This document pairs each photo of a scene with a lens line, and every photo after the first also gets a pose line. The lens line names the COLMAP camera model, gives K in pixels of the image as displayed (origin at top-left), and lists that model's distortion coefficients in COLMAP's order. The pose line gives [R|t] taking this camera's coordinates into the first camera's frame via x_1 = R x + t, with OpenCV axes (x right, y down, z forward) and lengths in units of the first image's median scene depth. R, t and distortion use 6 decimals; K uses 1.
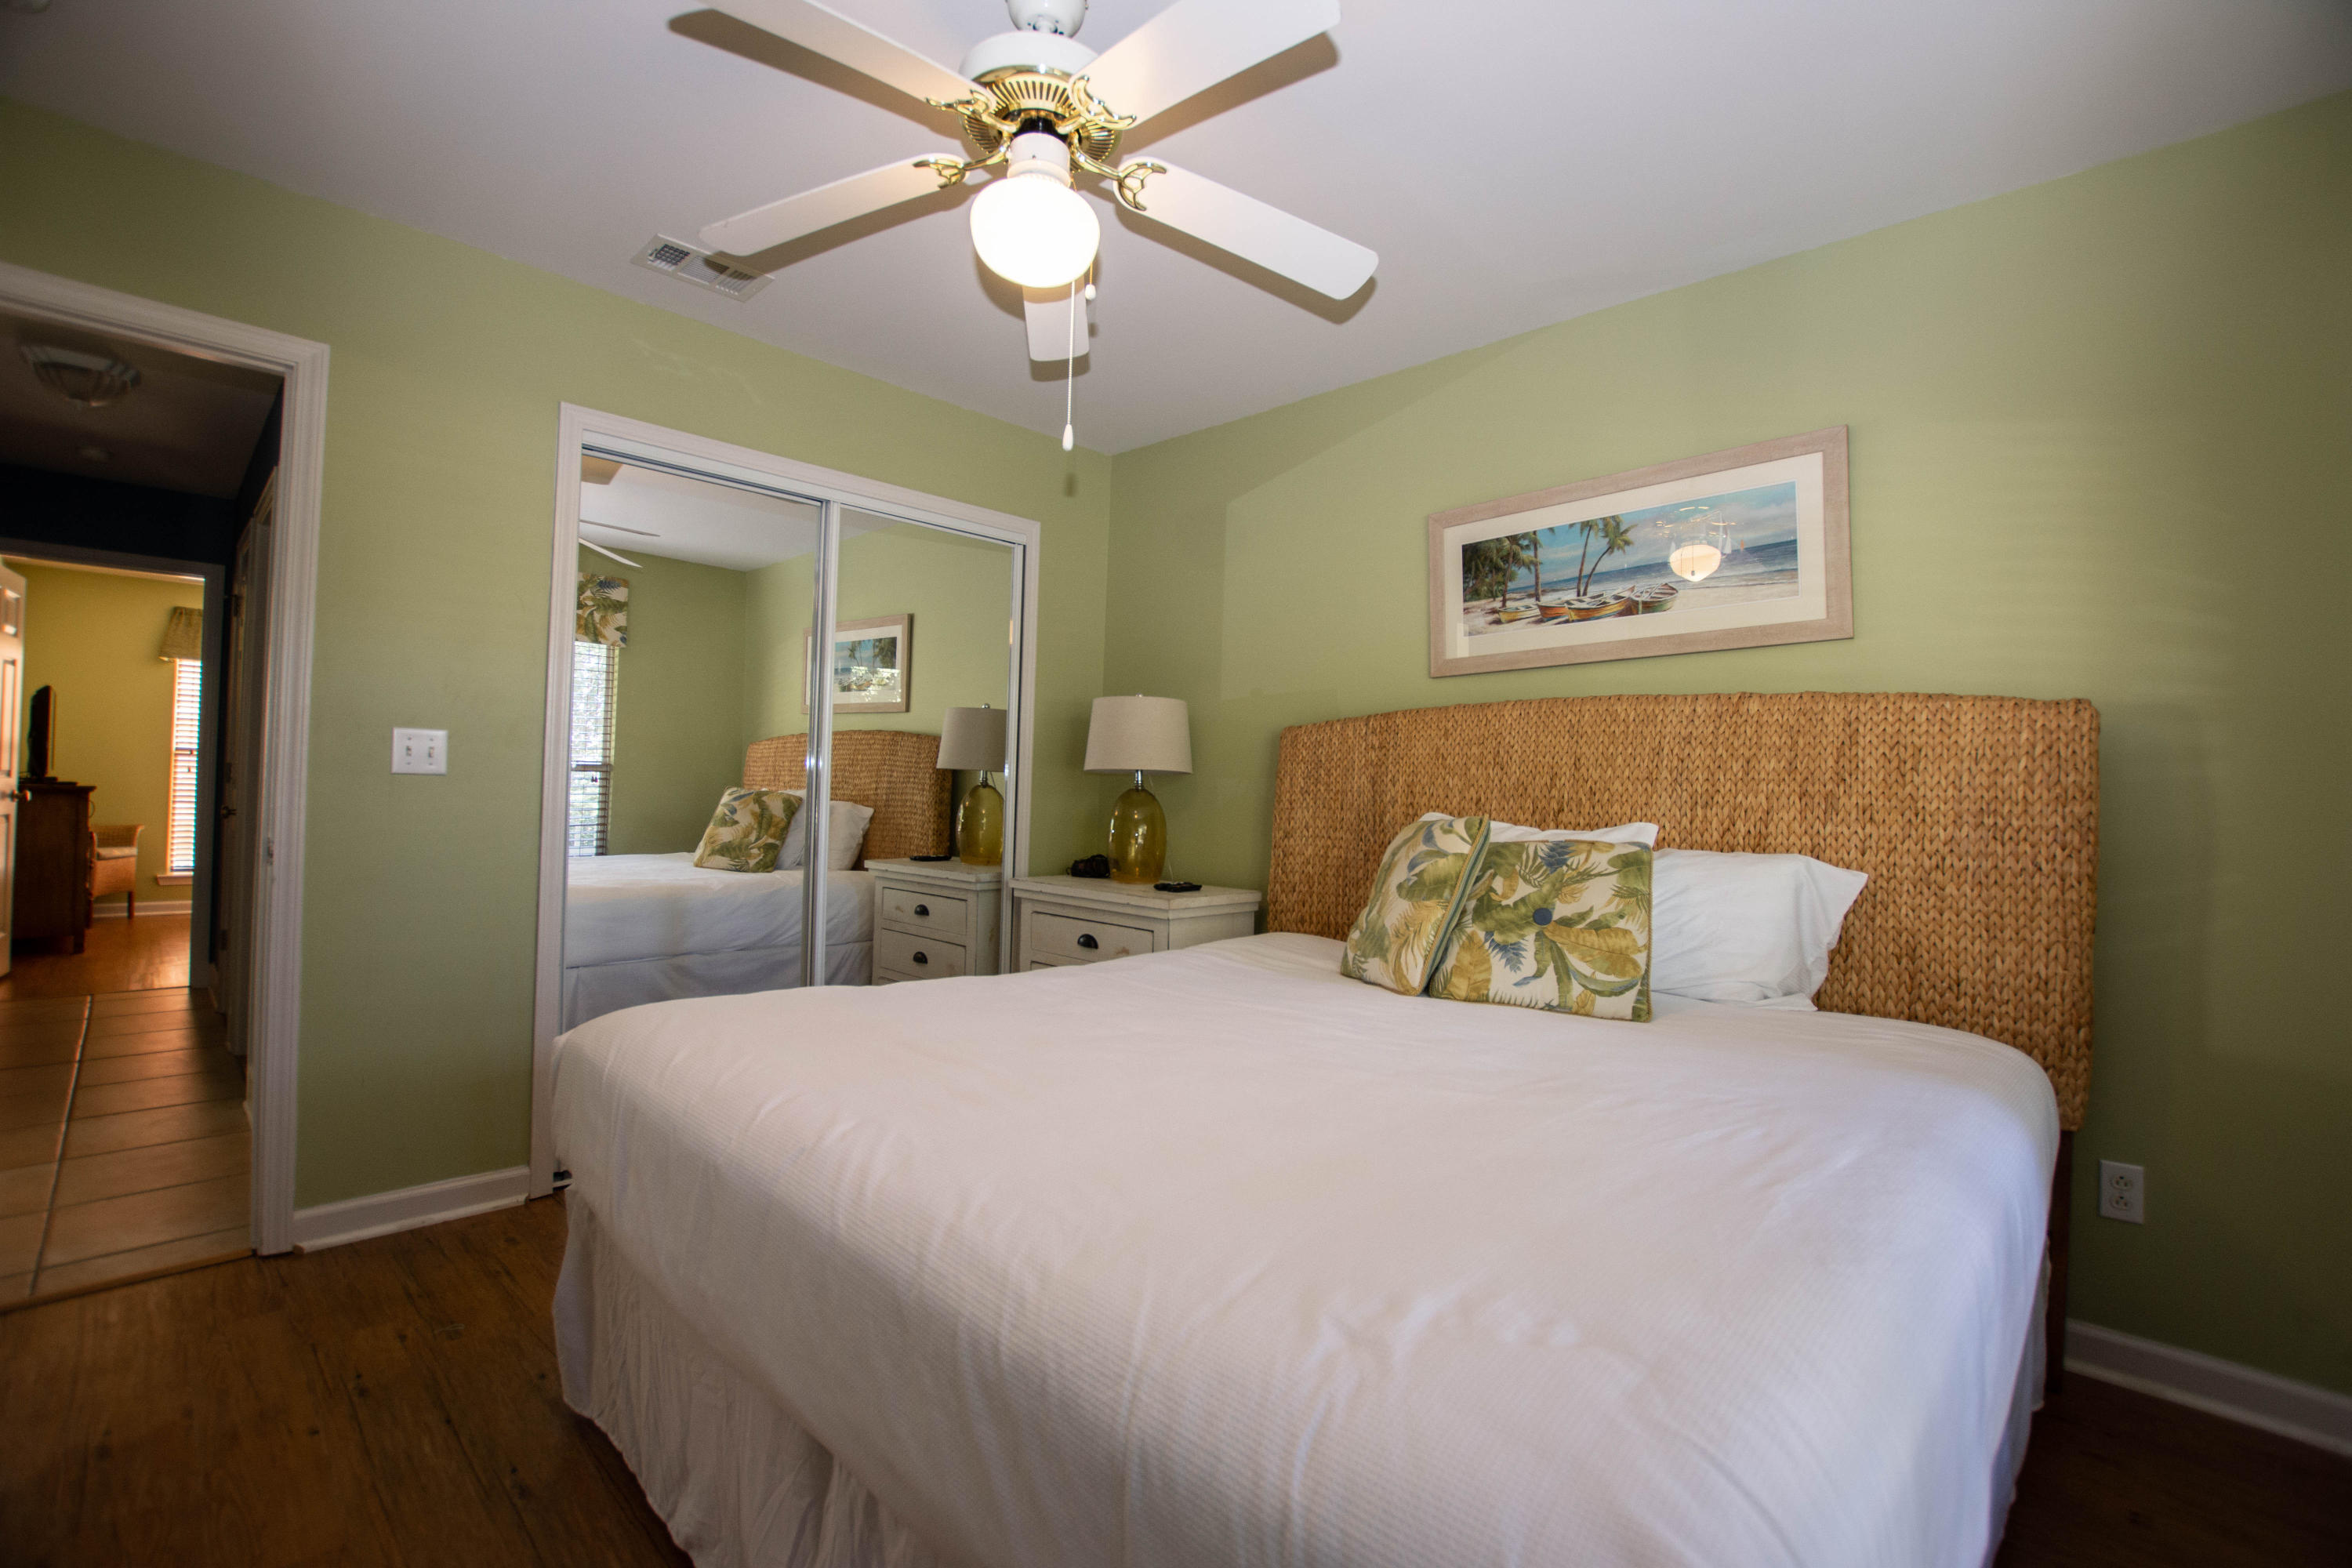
lens RADIAL K [[1033.3, 0, 1188.1], [0, 1033.3, 782.1], [0, 0, 1]] dist [-0.037220, 0.006549]
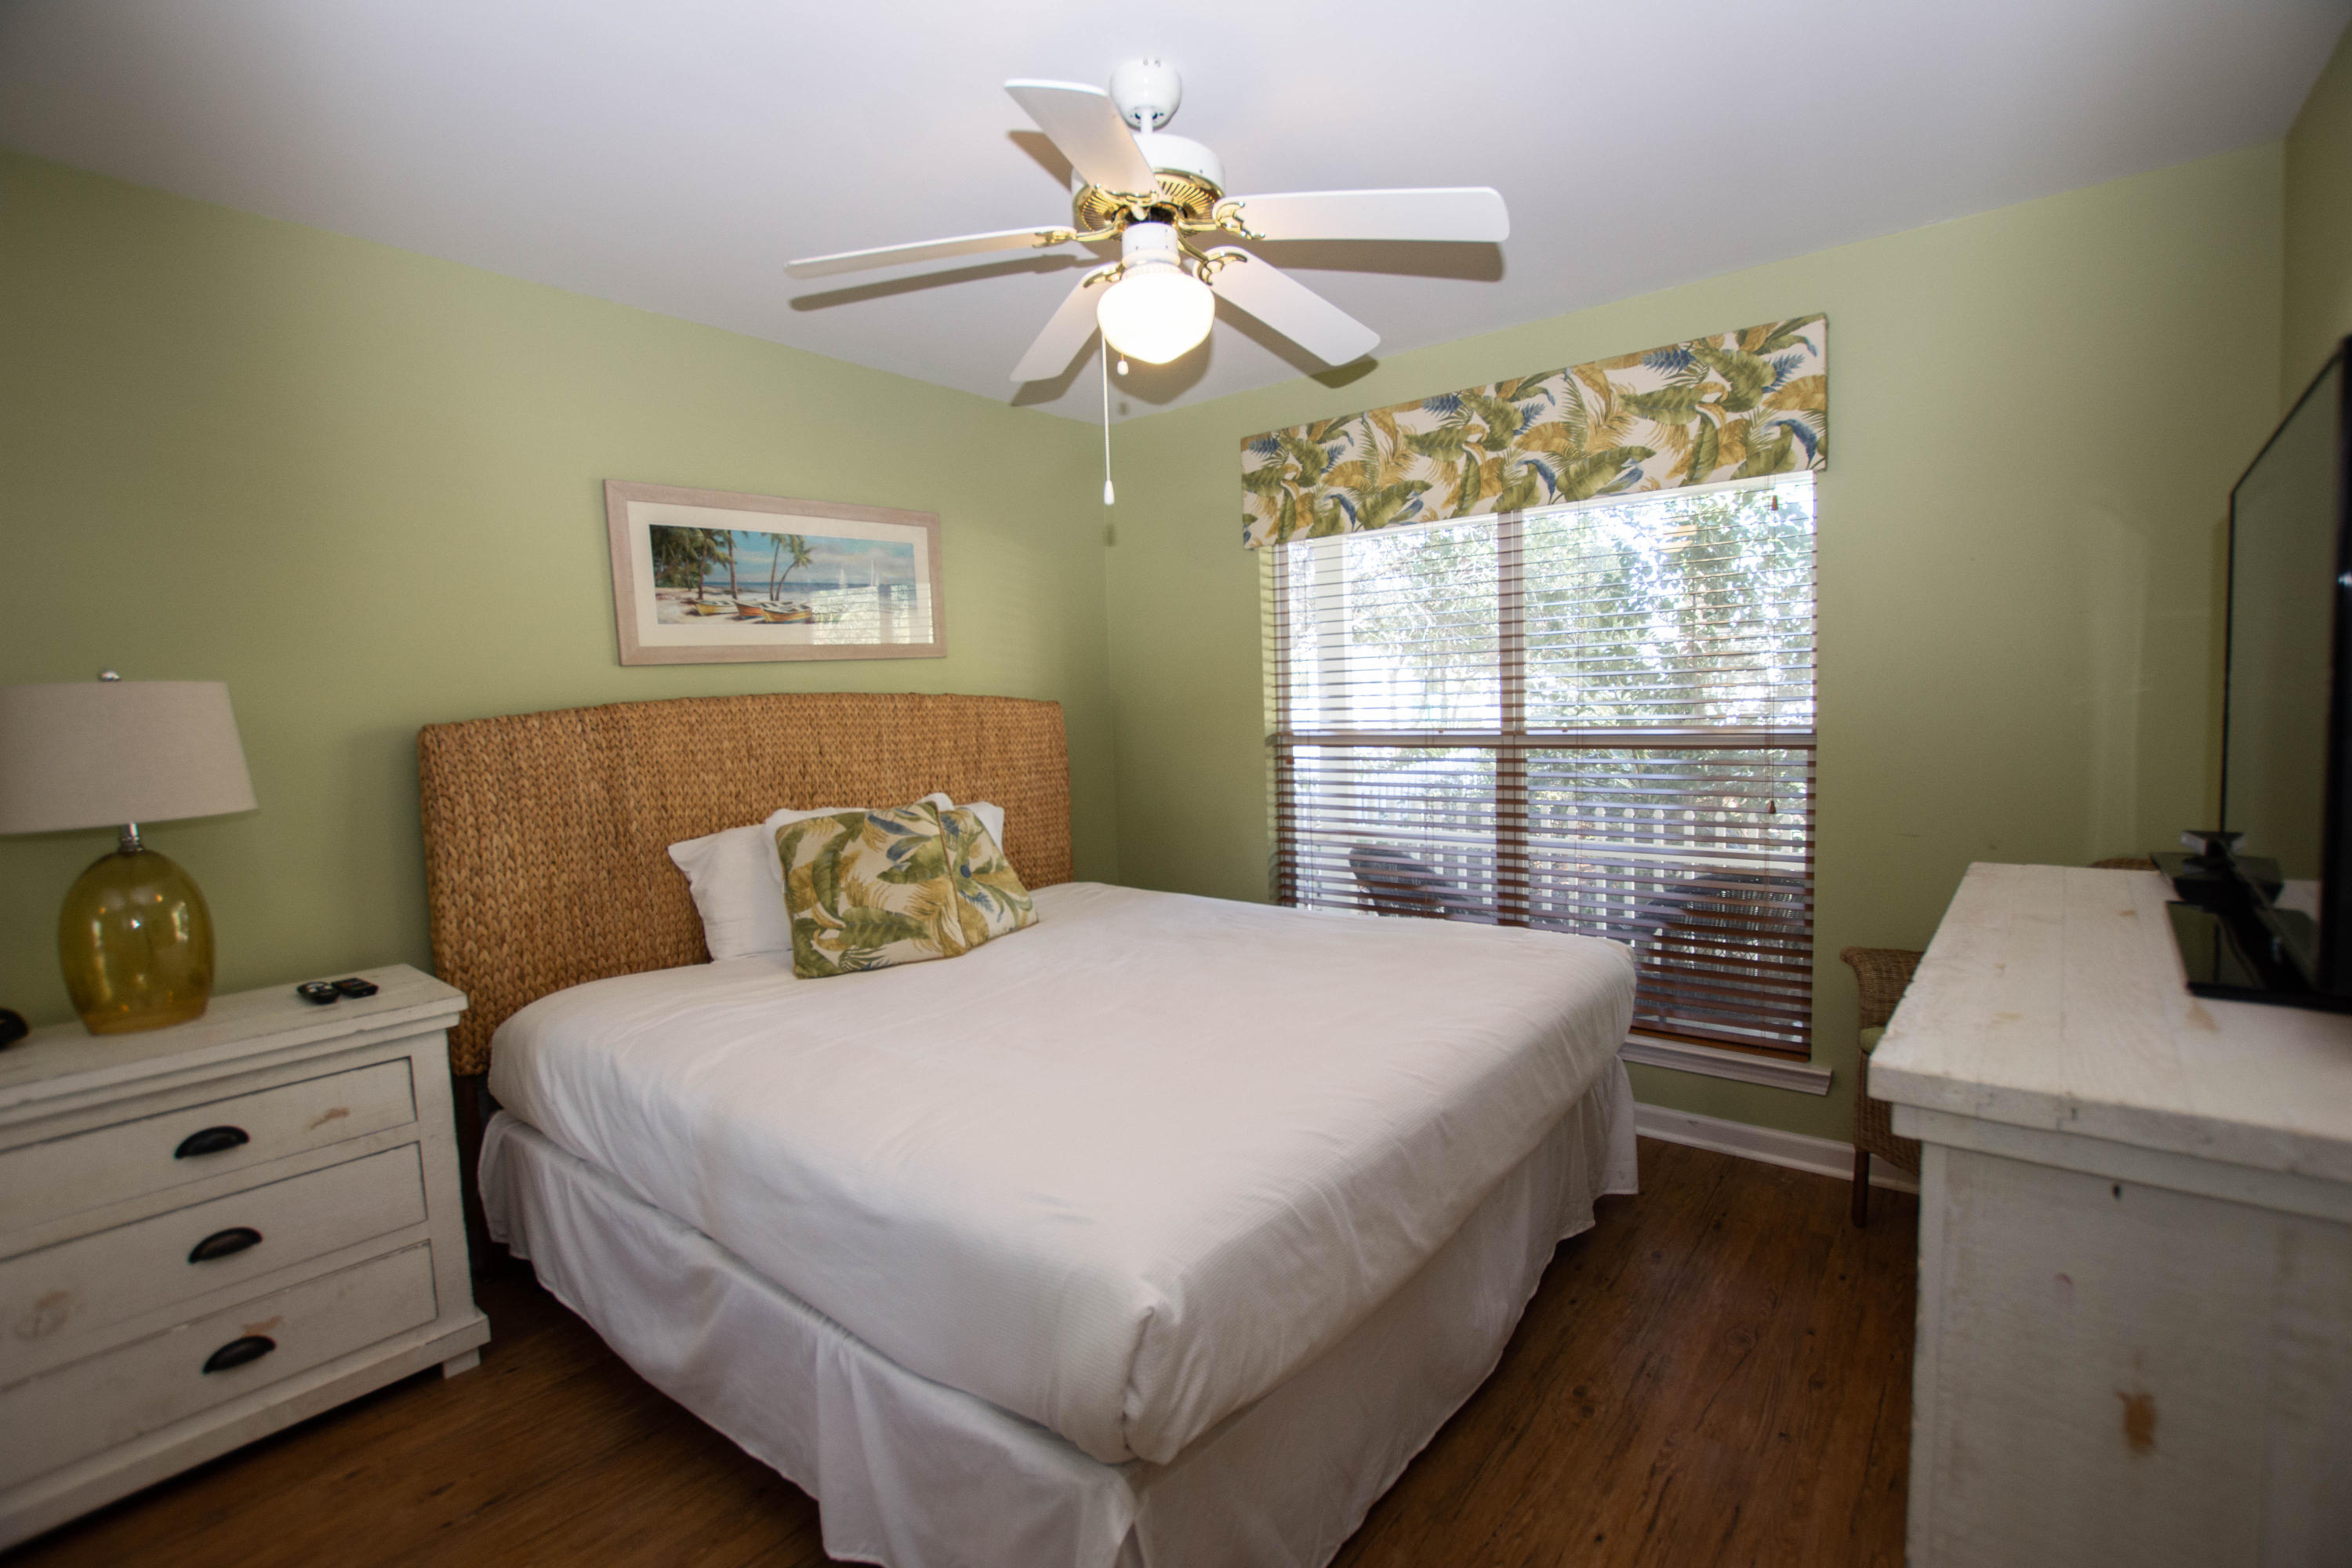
lens RADIAL K [[1033.3, 0, 1188.1], [0, 1033.3, 782.1], [0, 0, 1]] dist [-0.037220, 0.006549]
pose [[-0.079269, -0.100636, 0.991760, -0.742414], [0.021984, 0.994473, 0.102669, -0.085842], [-0.996611, 0.029942, -0.076618, 0.615133]]
